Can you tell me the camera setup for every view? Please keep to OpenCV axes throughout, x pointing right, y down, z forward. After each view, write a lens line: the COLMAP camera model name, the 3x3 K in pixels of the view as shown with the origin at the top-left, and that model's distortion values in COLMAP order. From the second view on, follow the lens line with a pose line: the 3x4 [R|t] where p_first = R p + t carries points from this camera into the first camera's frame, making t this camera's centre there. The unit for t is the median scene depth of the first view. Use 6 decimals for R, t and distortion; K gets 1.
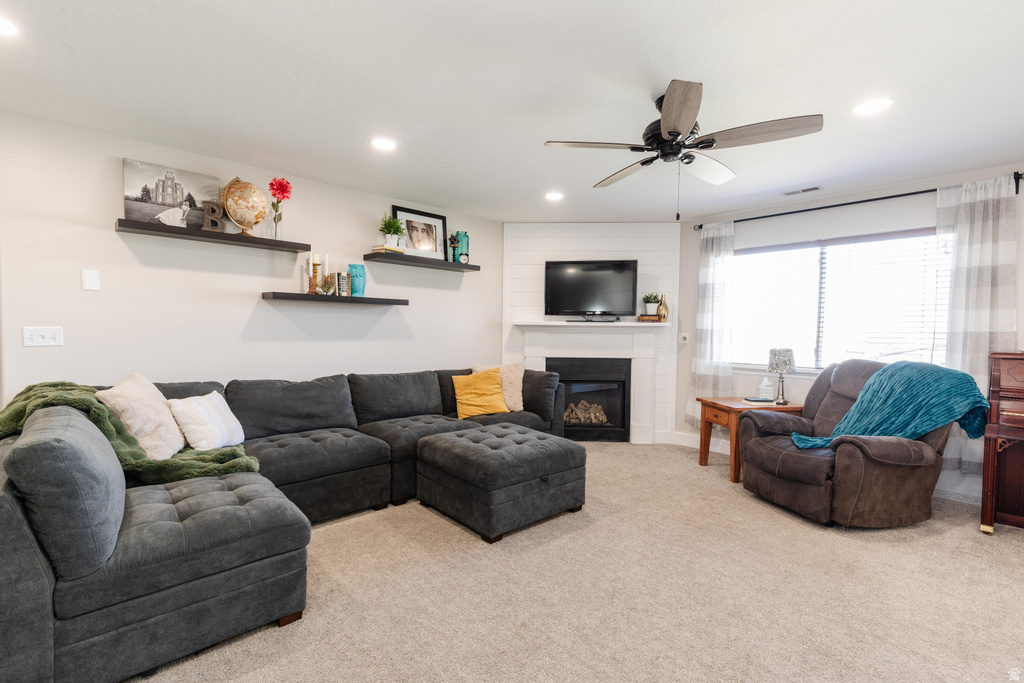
lens RADIAL K [[454.4, 0, 512.0], [0, 454.4, 341.5], [0, 0, 1]] dist [0.002015, 0.000112]
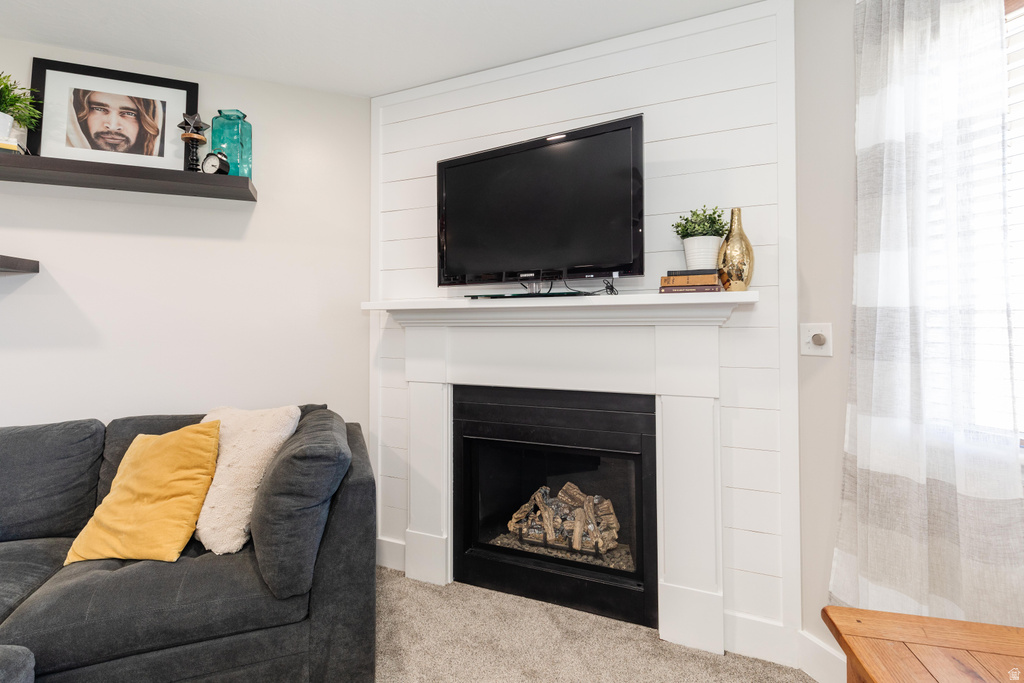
lens RADIAL K [[474.3, 0, 511.4], [0, 474.3, 310.6], [0, 0, 1]] dist [0.003131, 0.000225]
pose [[0.930671, -0.025006, -0.365001, 0.349443], [0.006381, 0.998619, -0.052143, -0.012910], [0.365801, 0.046199, 0.929546, 0.709892]]
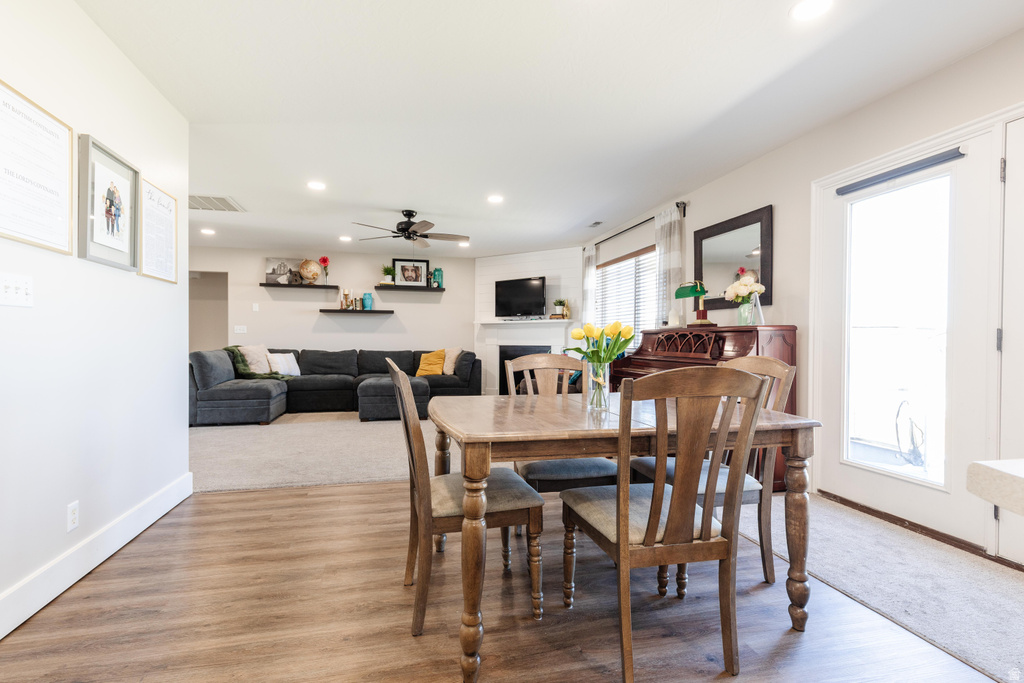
lens RADIAL K [[465.3, 0, 517.1], [0, 465.3, 343.2], [0, 0, 1]] dist [0.001199, 0.000266]
pose [[0.883250, -0.005458, -0.468870, 1.001713], [-0.004177, 0.999801, -0.019507, 0.067854], [0.468883, 0.019188, 0.883052, -0.381608]]
